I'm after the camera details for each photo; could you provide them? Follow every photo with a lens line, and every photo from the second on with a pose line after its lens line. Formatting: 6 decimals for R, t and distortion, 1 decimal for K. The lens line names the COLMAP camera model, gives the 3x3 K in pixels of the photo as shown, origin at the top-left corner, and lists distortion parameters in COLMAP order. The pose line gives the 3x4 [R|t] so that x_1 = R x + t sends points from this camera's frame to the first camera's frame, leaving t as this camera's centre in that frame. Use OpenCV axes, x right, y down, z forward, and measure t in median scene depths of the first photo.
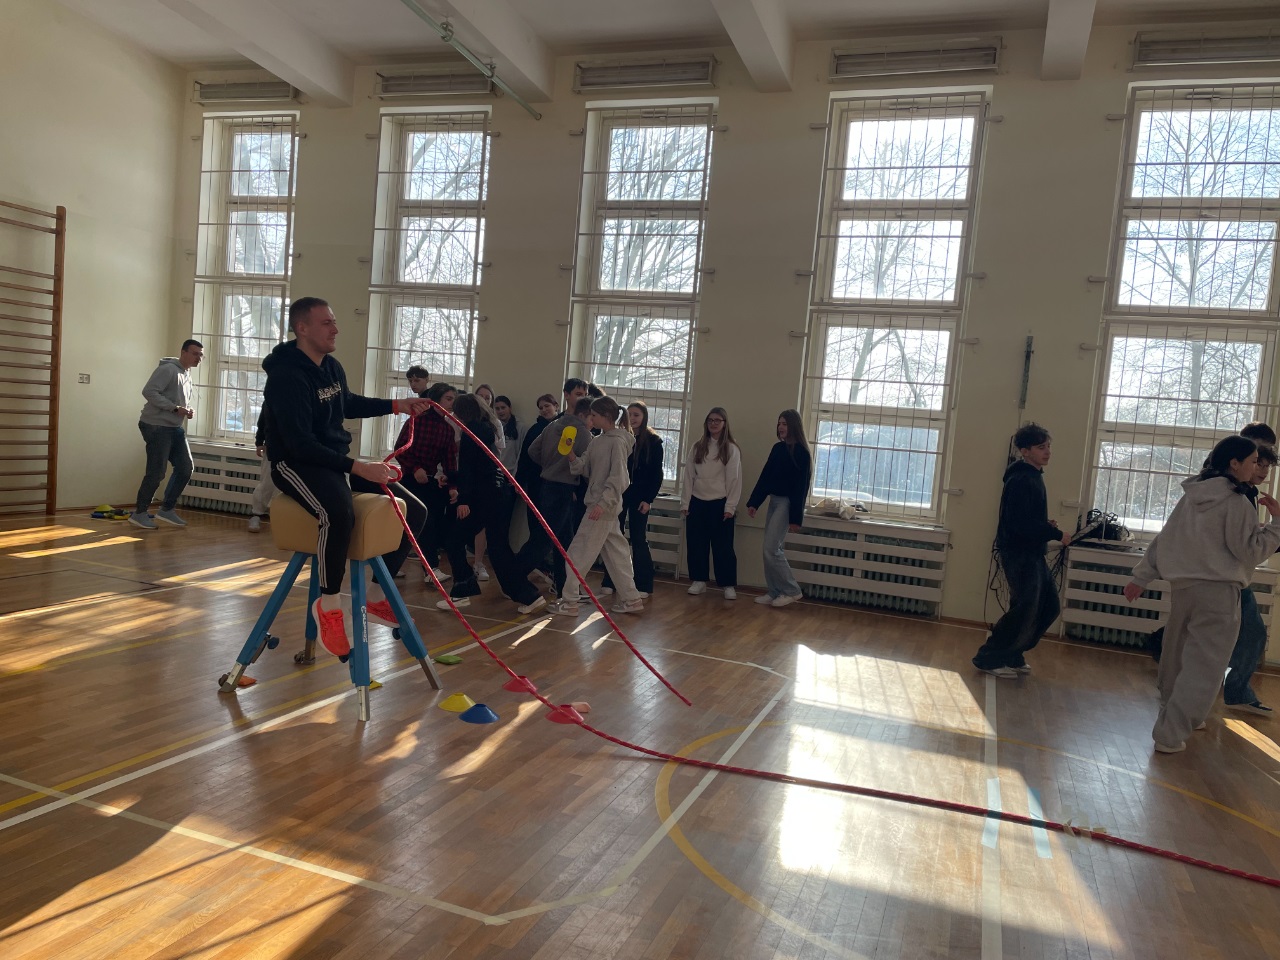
lens RADIAL K [[949.6, 0, 640.0], [0, 949.6, 480.0], [0, 0, 1]] dist [0.103413, -0.133239]
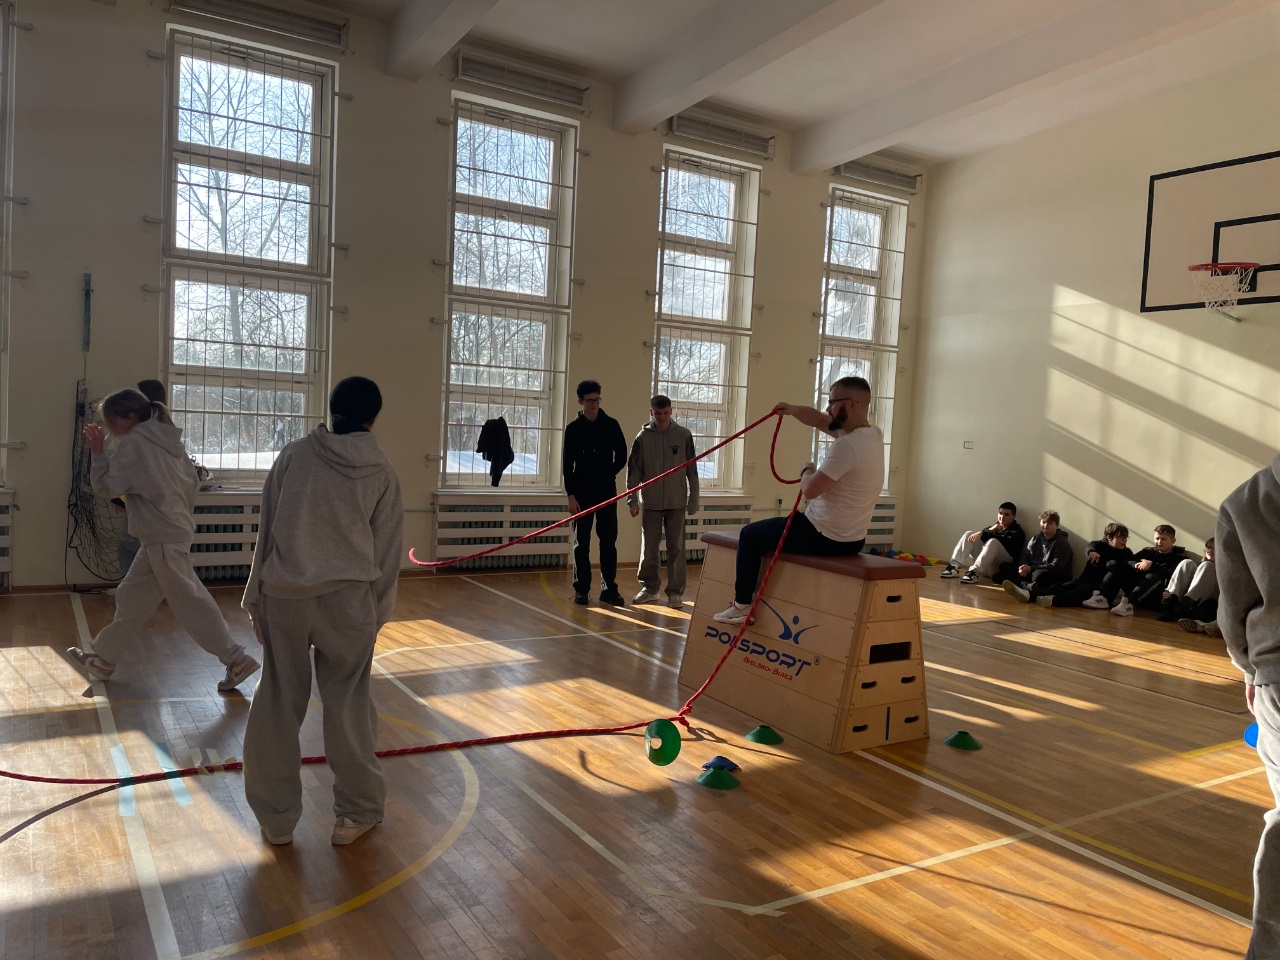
lens RADIAL K [[938.0, 0, 653.4], [0, 938.0, 464.5], [0, 0, 1]] dist [0.109168, -0.137154]
pose [[0.603411, -0.088727, 0.792479, -0.253227], [0.052980, 0.996056, 0.071179, -0.028305], [-0.795669, -0.000965, 0.605732, 0.096474]]
